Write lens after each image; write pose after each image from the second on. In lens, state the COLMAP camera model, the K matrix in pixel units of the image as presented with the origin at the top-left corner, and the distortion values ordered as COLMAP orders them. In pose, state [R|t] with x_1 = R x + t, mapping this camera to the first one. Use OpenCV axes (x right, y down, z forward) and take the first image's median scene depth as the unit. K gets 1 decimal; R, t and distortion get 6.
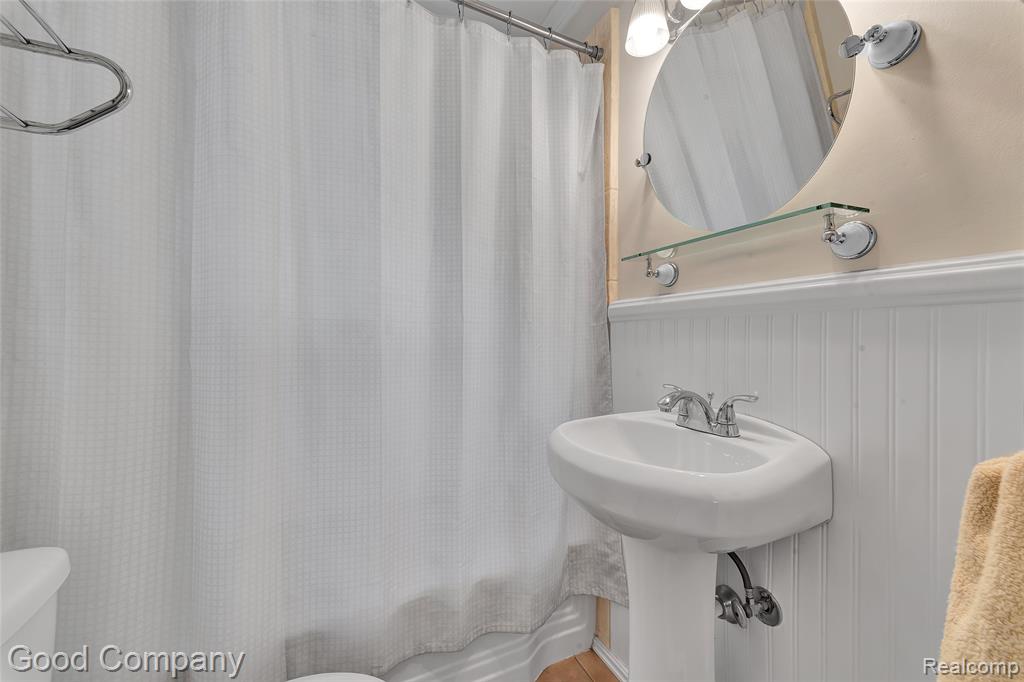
lens RADIAL K [[397.0, 0, 510.7], [0, 397.0, 338.3], [0, 0, 1]] dist [0.005644, -0.000213]
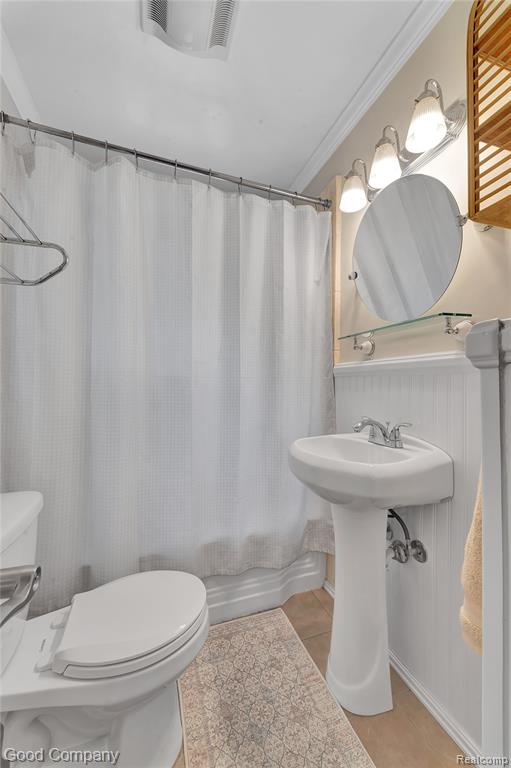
lens RADIAL K [[297.8, 0, 254.1], [0, 297.8, 386.5], [0, 0, 1]] dist [0.005644, -0.000213]
pose [[0.995050, 0.005086, -0.099244, 0.056533], [-0.004508, 0.999972, 0.006046, -0.010515], [0.099272, -0.005569, 0.995045, -0.213292]]
